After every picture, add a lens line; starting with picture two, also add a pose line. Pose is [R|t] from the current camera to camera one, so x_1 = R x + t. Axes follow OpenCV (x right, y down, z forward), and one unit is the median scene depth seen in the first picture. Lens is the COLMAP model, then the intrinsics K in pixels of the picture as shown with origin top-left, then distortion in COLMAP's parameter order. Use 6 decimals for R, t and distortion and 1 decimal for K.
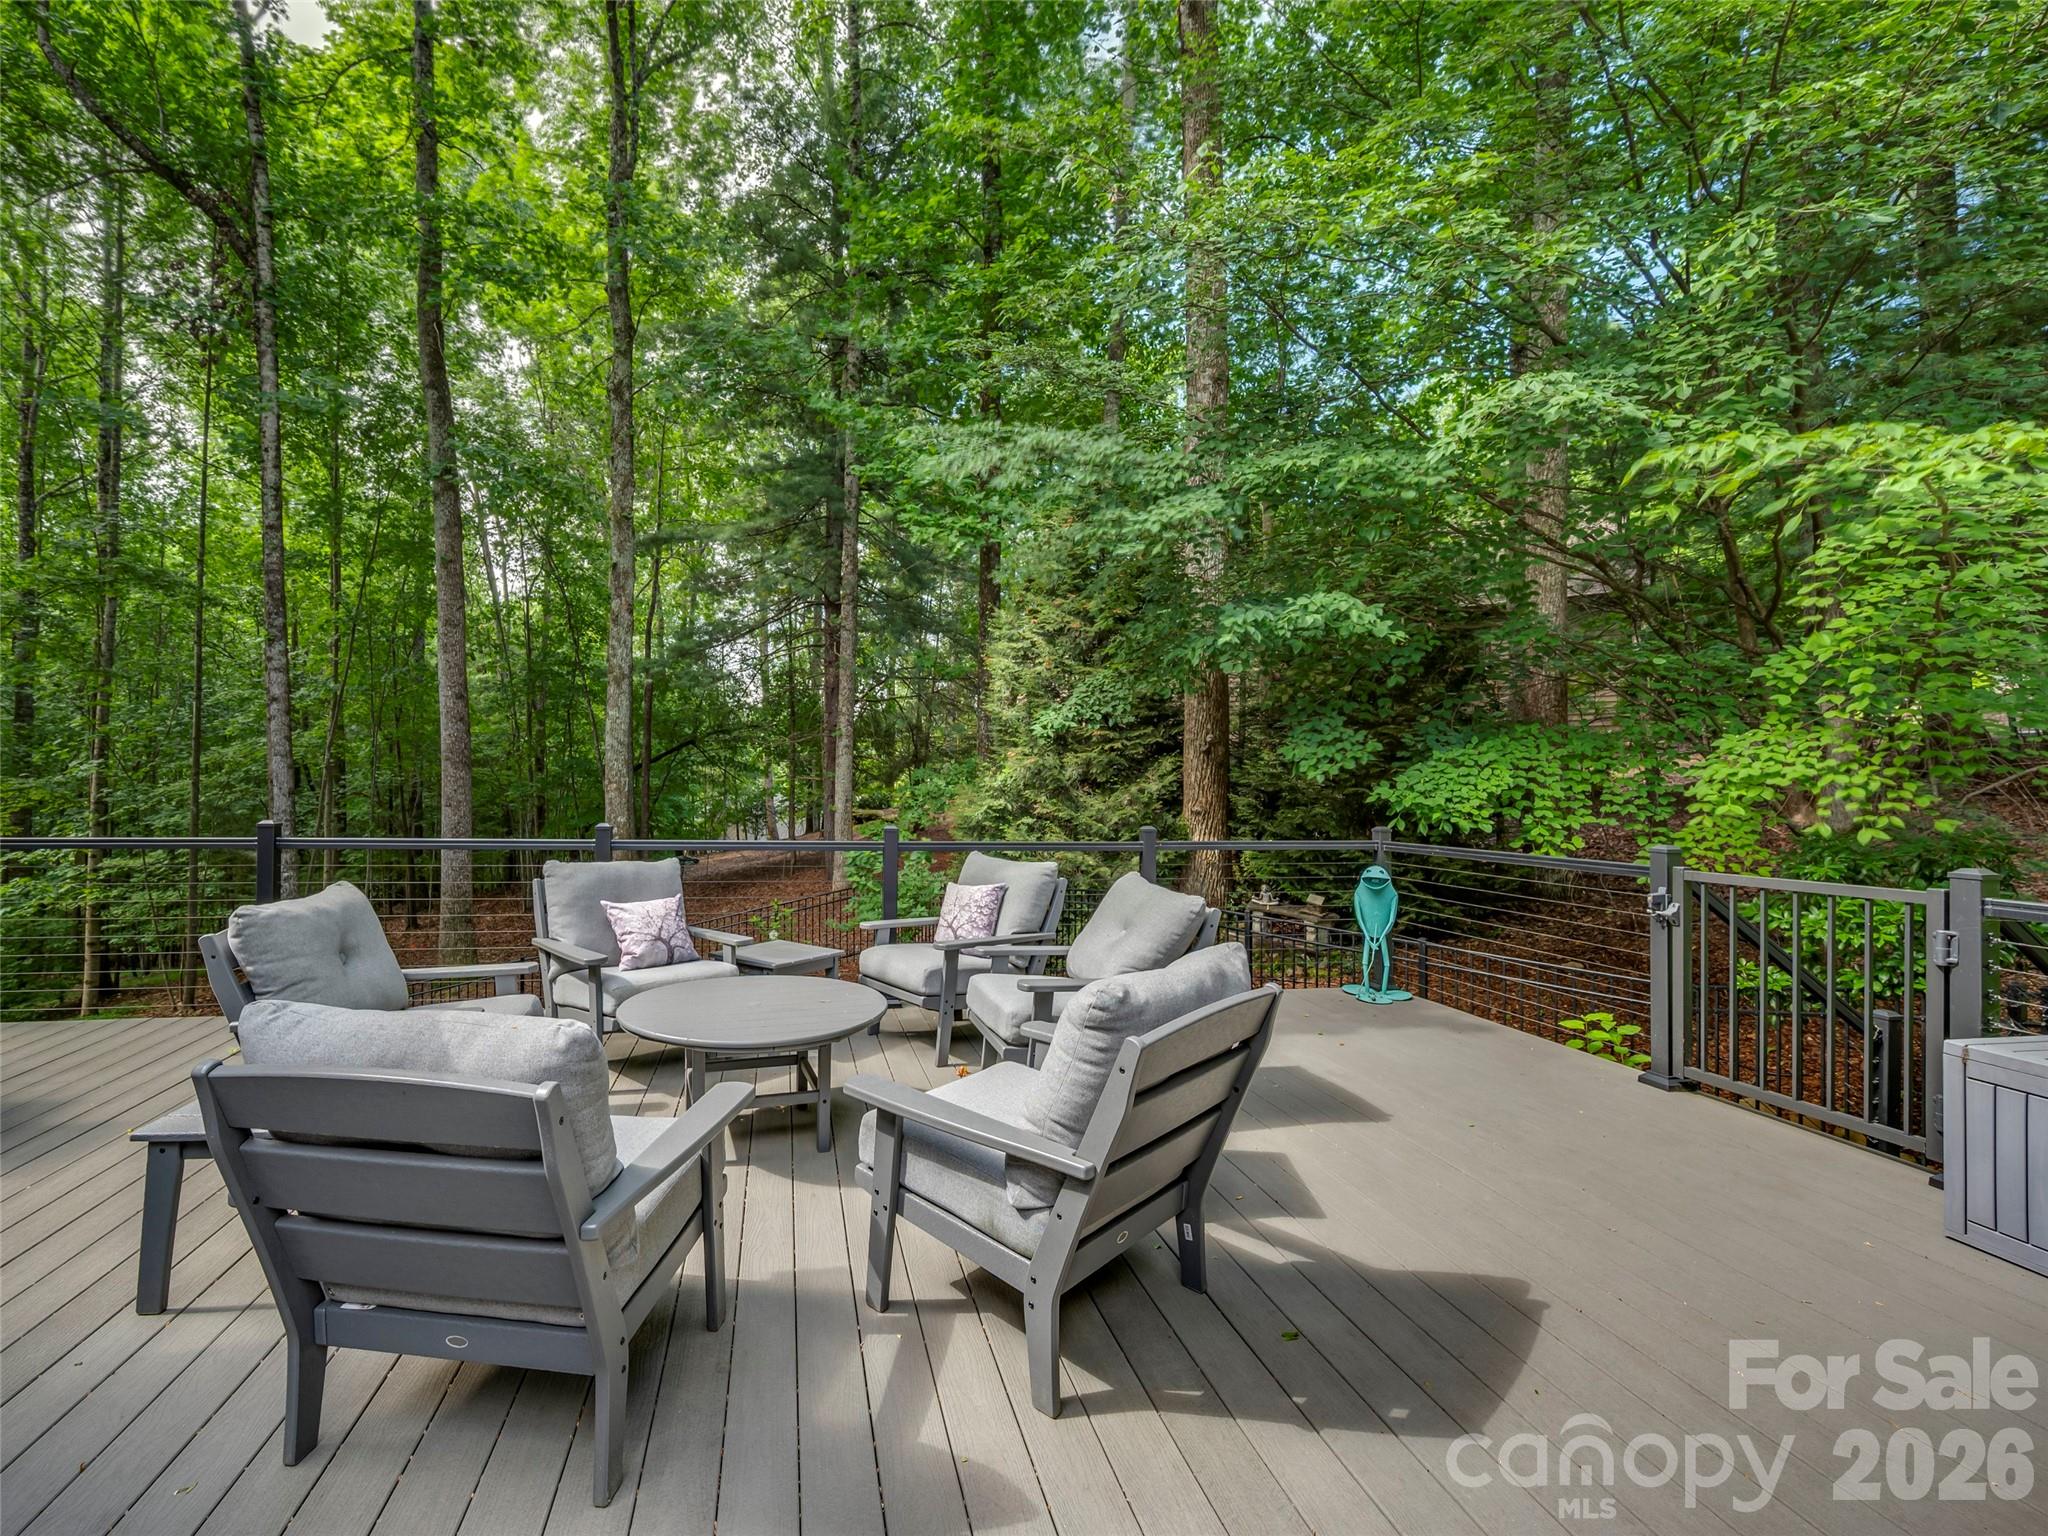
lens RADIAL K [[935.4, 0, 1016.0], [0, 935.4, 784.8], [0, 0, 1]] dist [-0.001577, 0.000018]
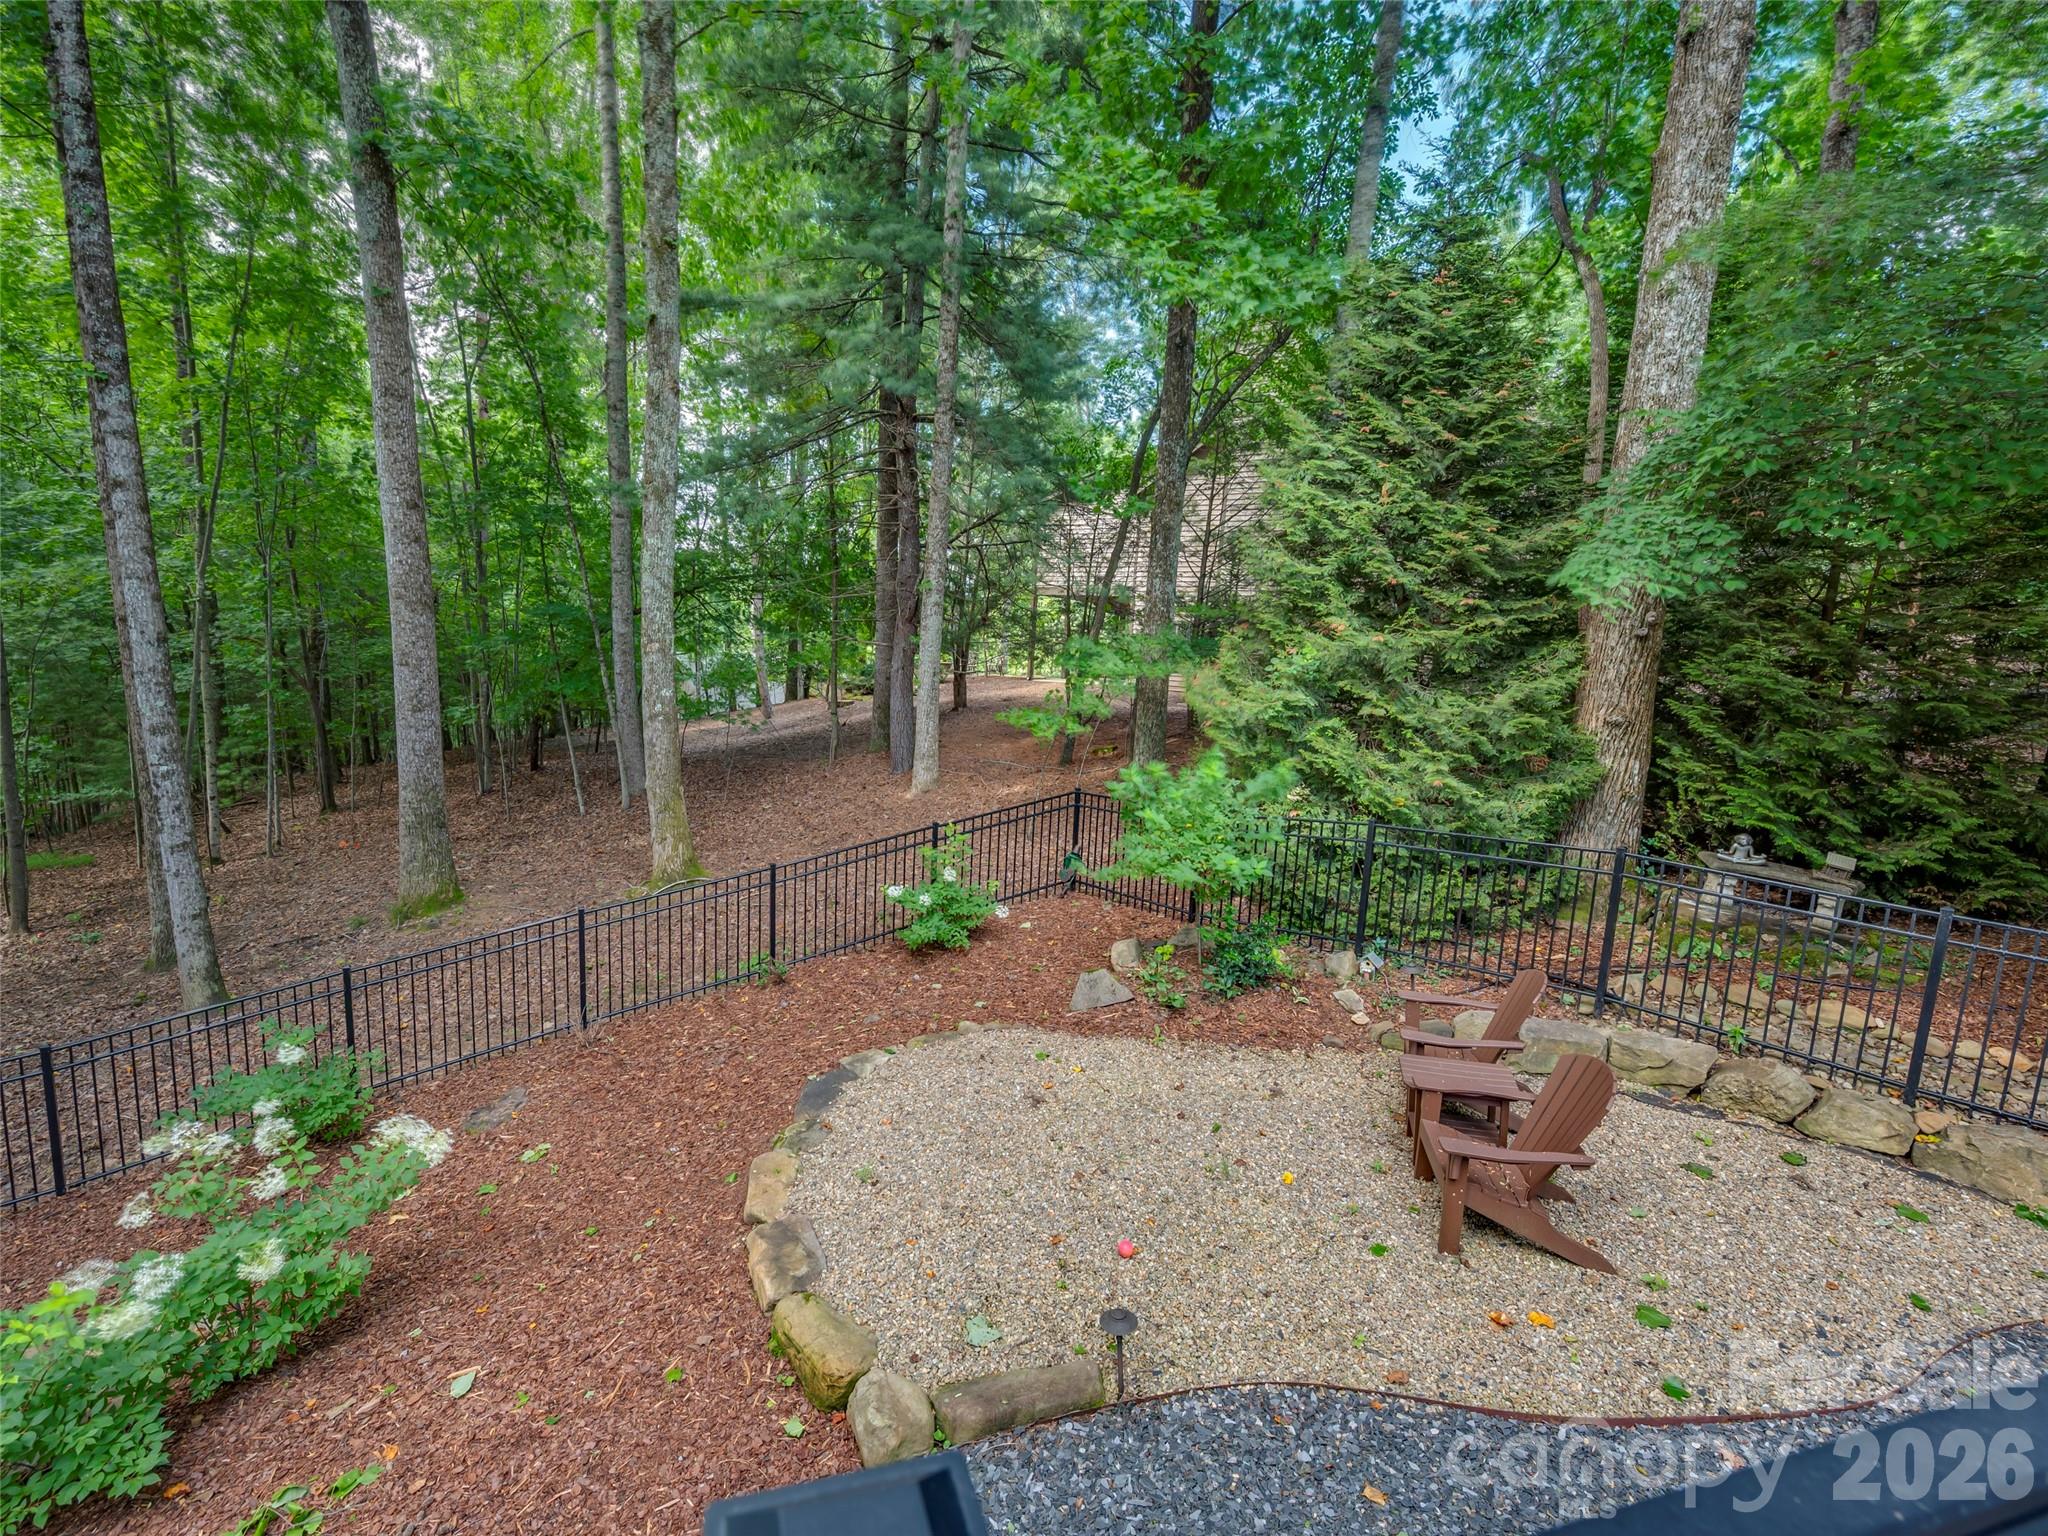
lens RADIAL K [[878.1, 0, 1014.1], [0, 878.1, 776.0], [0, 0, 1]] dist [-0.005467, -0.000211]
pose [[0.991647, 0.019533, 0.127495, -0.286250], [-0.037768, 0.989115, 0.142214, -0.006927], [-0.123329, -0.145841, 0.981591, 0.346187]]
